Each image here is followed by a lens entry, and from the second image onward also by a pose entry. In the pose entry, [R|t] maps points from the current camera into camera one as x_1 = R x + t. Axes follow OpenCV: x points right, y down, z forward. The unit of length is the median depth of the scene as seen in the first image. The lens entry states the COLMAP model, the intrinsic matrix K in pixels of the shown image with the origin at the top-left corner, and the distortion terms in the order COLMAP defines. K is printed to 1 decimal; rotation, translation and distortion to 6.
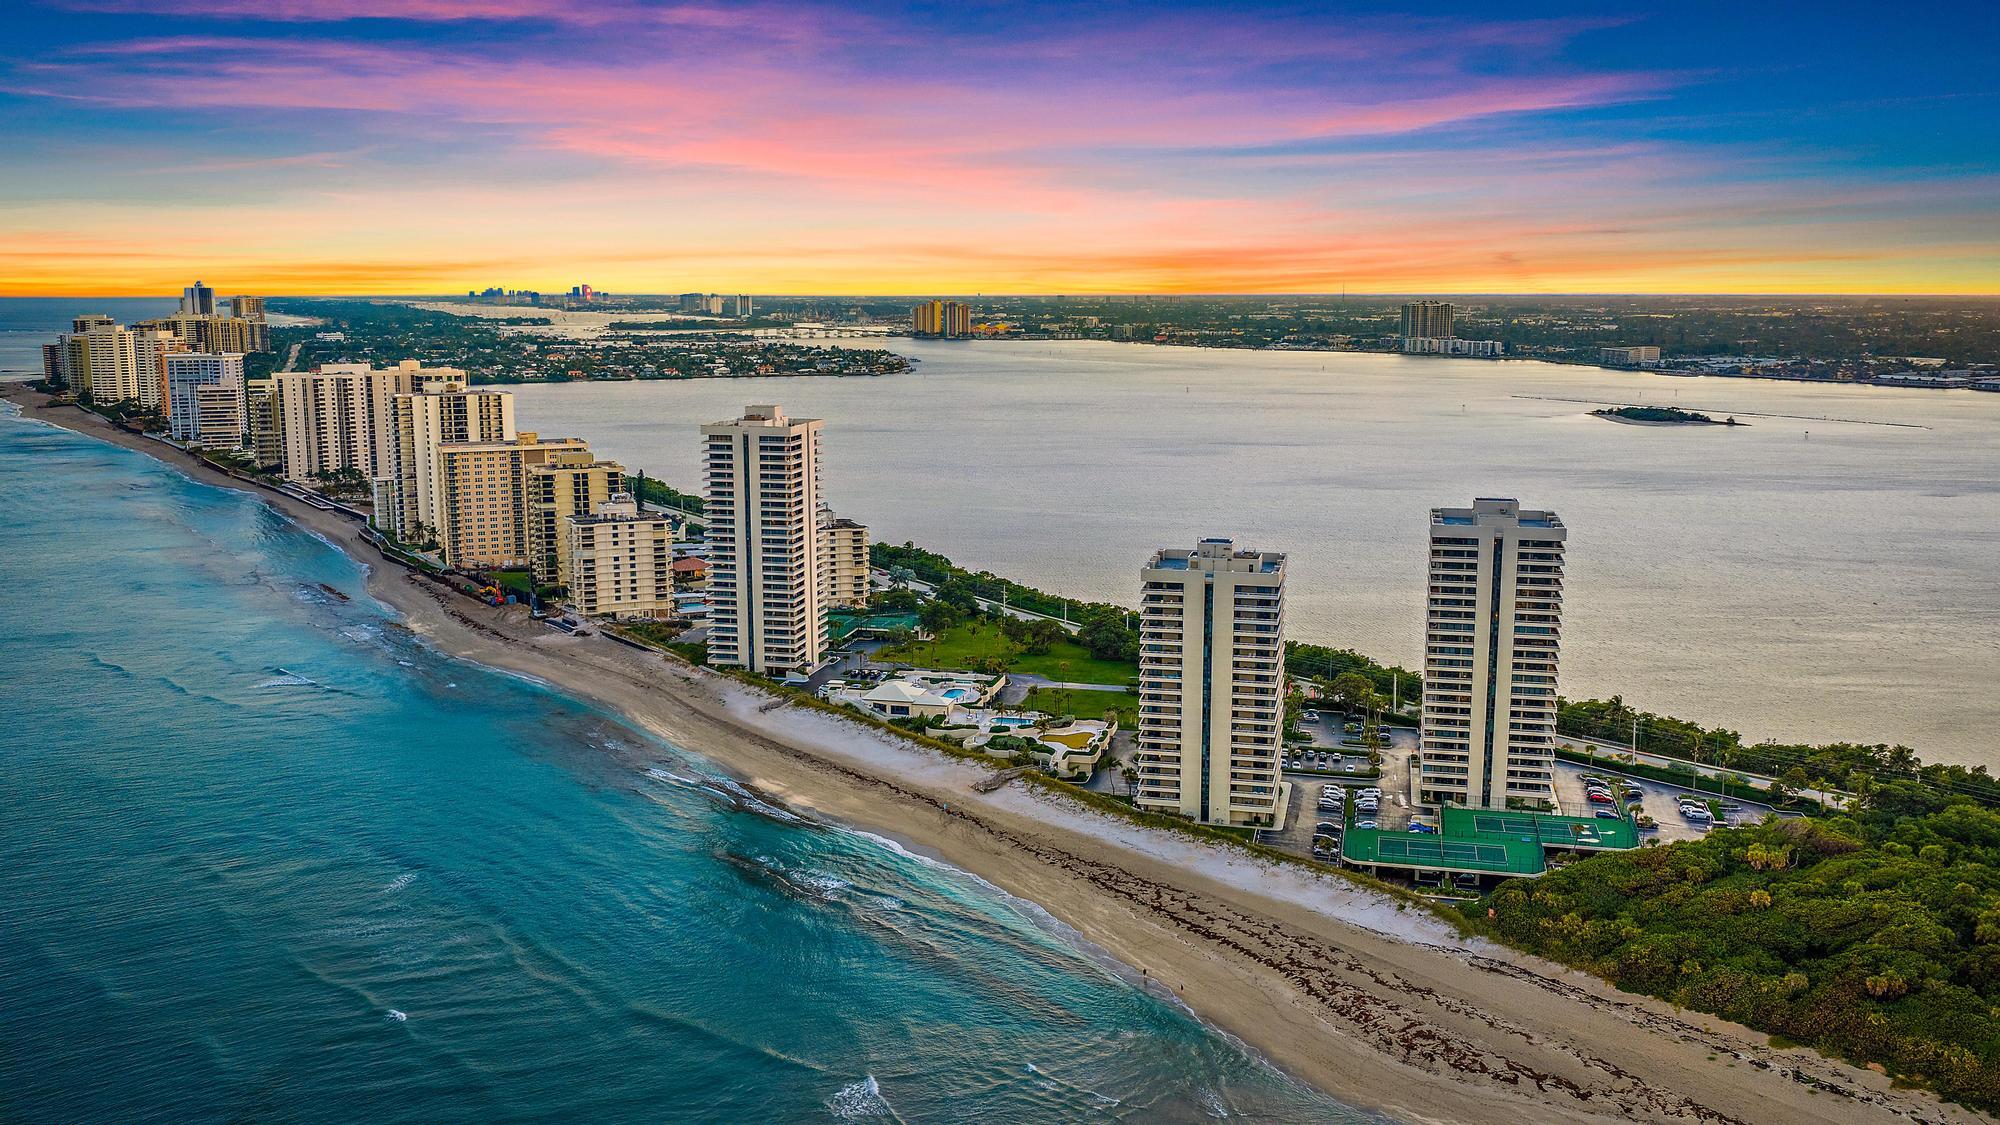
lens RADIAL K [[1665.7, 0, 1000.0], [0, 1665.7, 562.5], [0, 0, 1]] dist [0.000677, -0.016482]
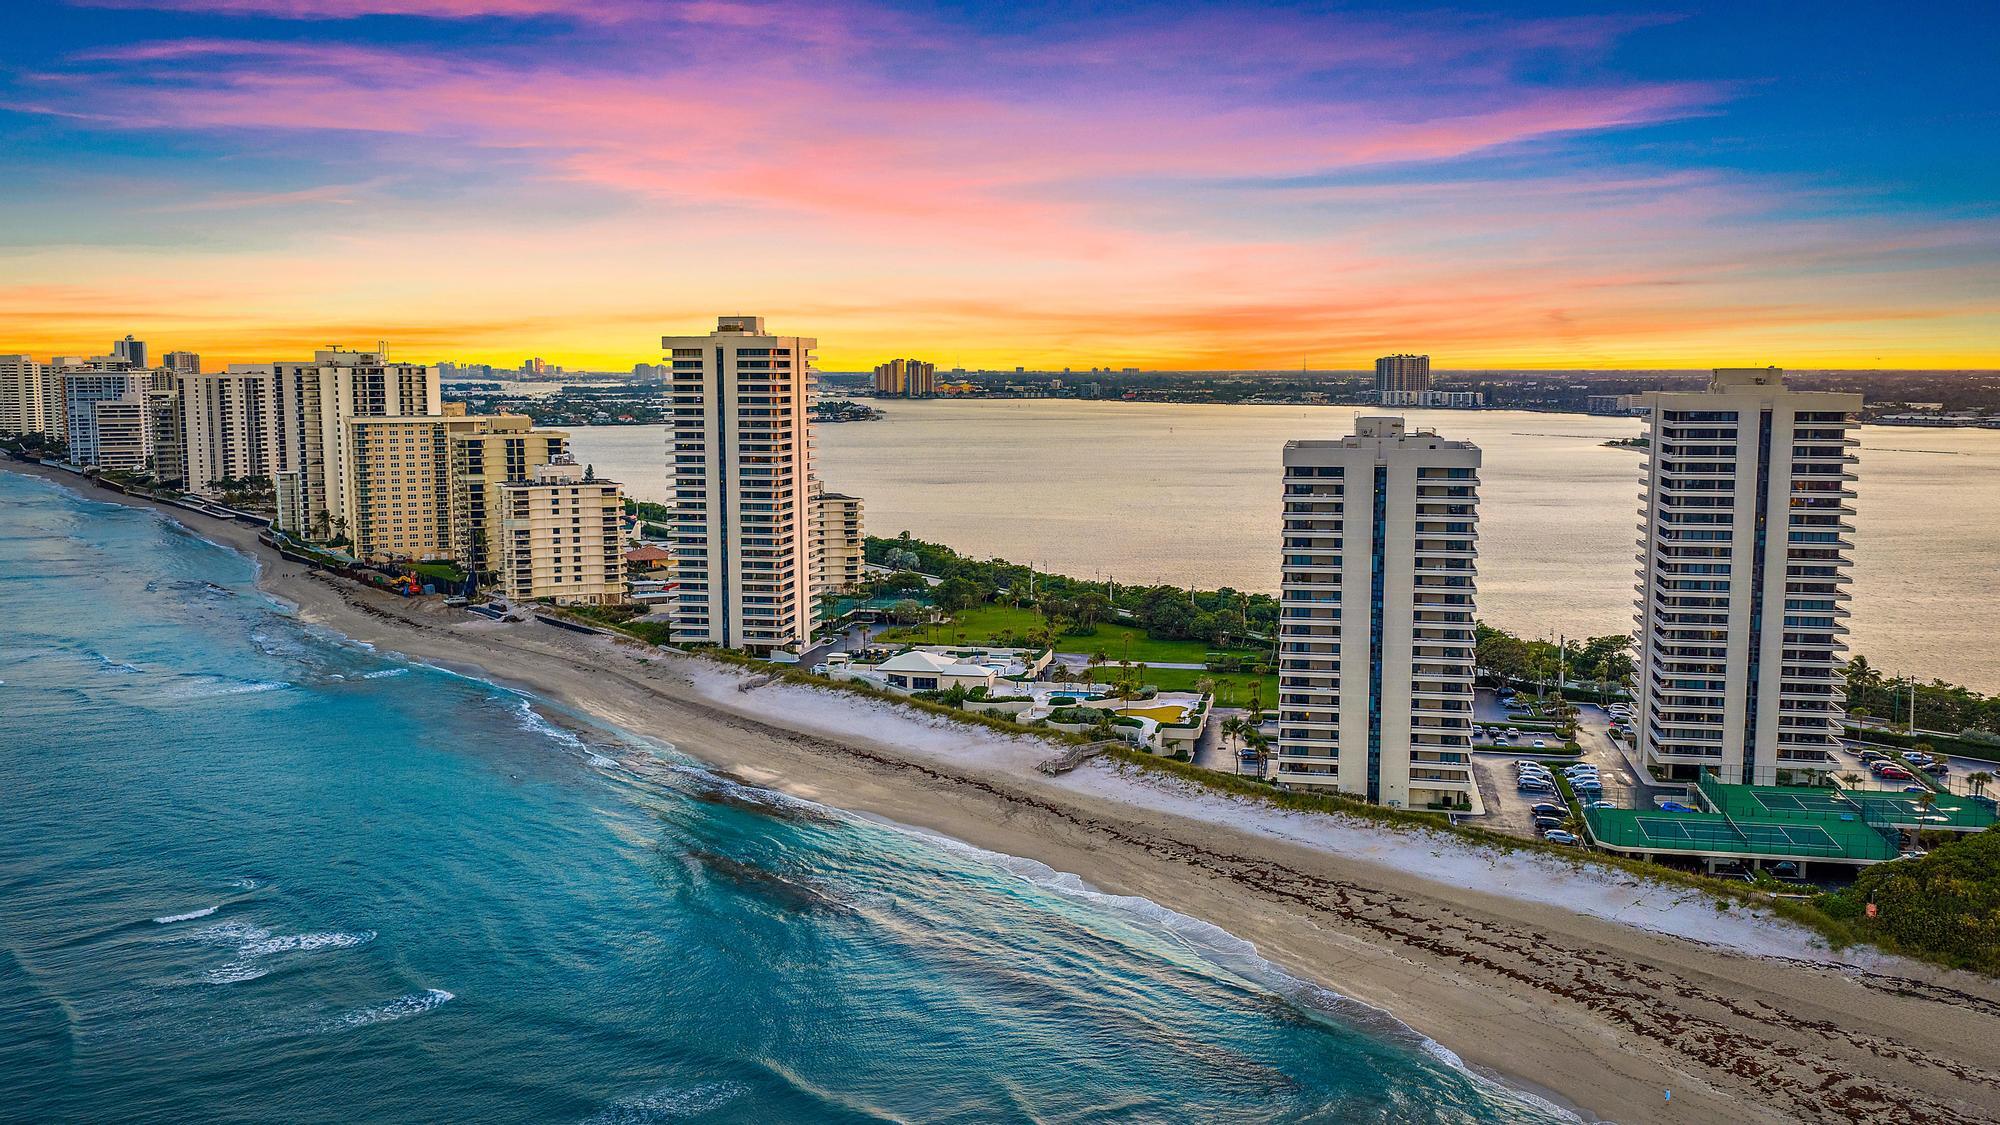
lens RADIAL K [[1665.7, 0, 1000.0], [0, 1665.7, 562.5], [0, 0, 1]] dist [0.000677, -0.016482]
pose [[0.999627, -0.004952, 0.026863, -0.041794], [0.006236, 0.998831, -0.047927, 0.063781], [-0.026594, 0.048077, 0.998490, 0.214460]]
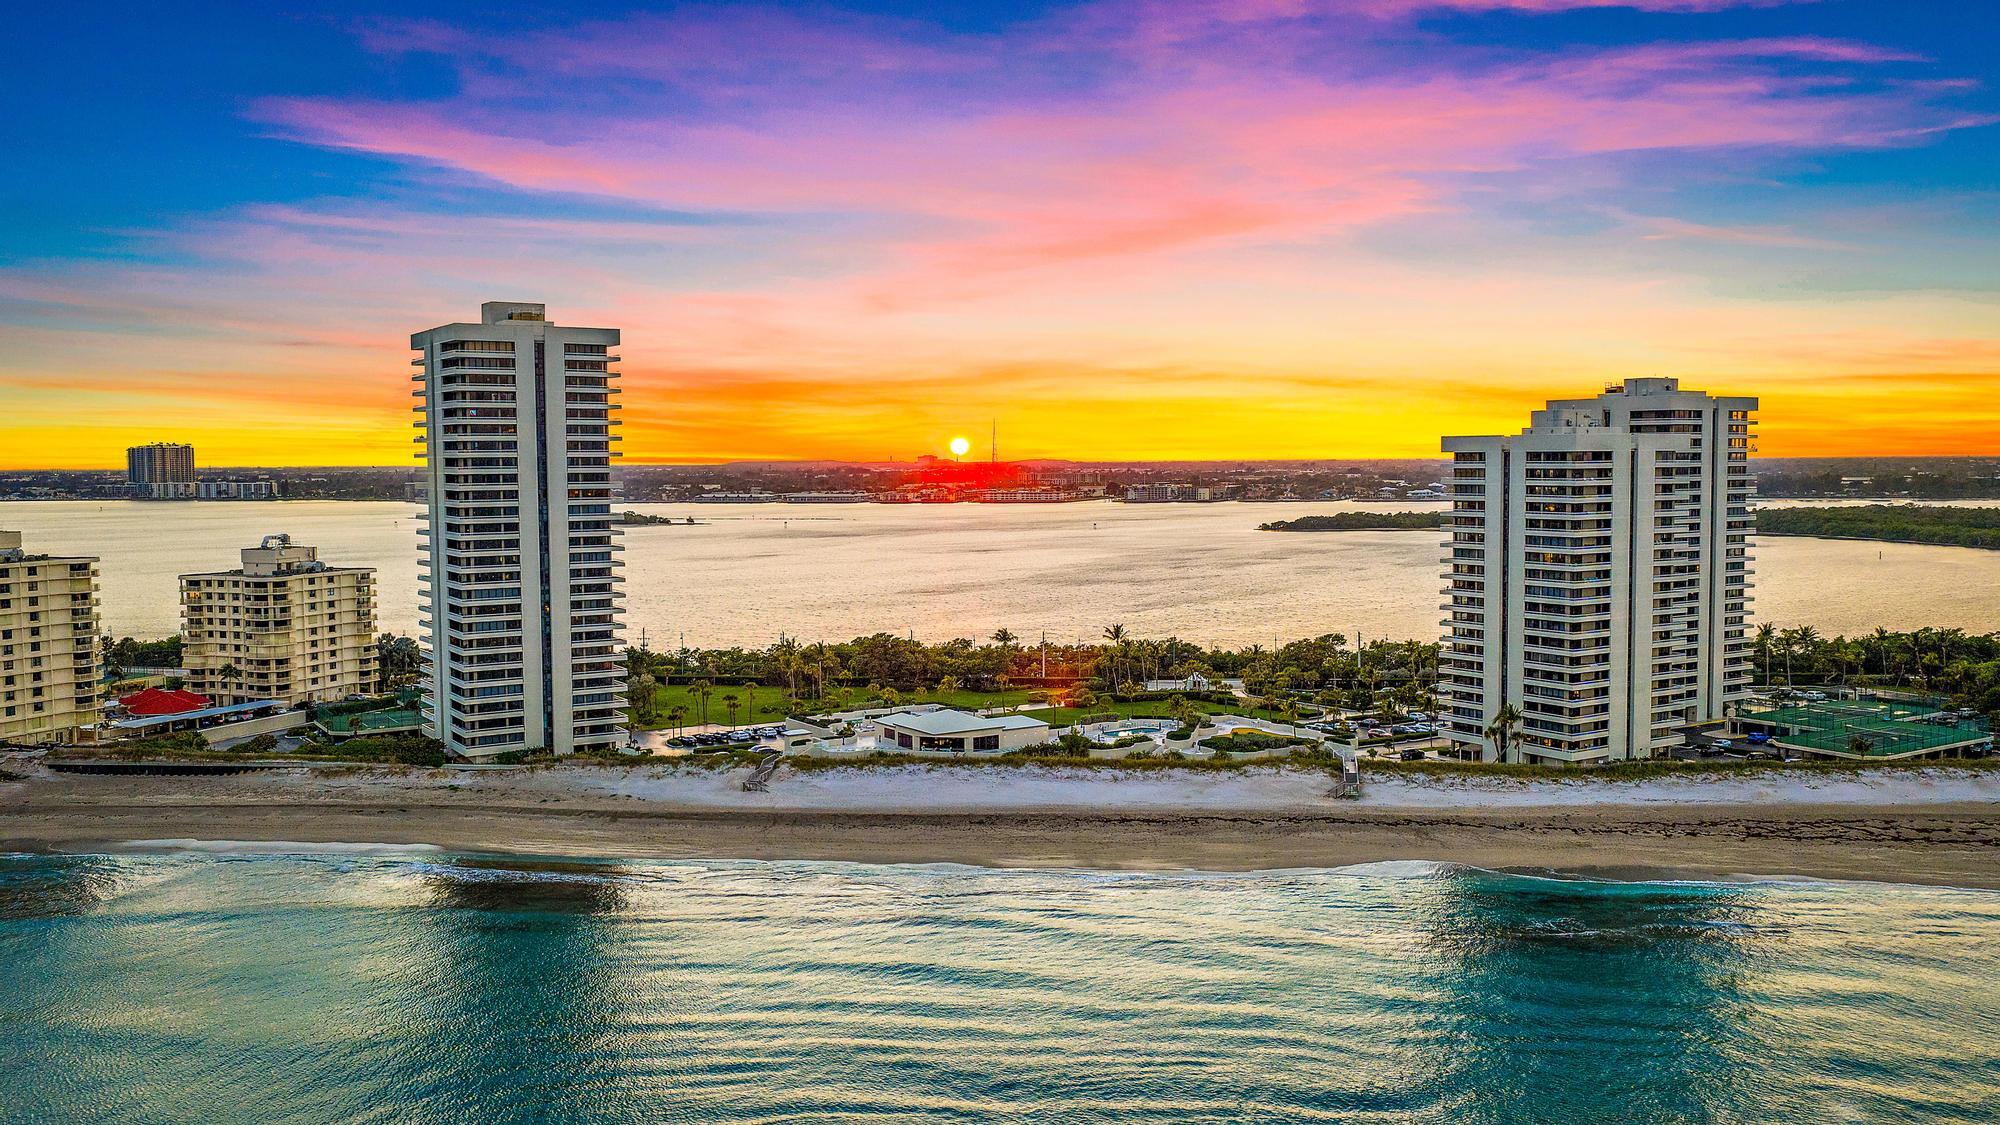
lens RADIAL K [[1665.7, 0, 1000.0], [0, 1665.7, 562.5], [0, 0, 1]] dist [0.000677, -0.016482]
pose [[0.690286, -0.049359, 0.721851, -0.461523], [0.126079, 0.990613, -0.052830, 0.049623], [-0.712467, 0.127478, 0.690029, 0.500967]]
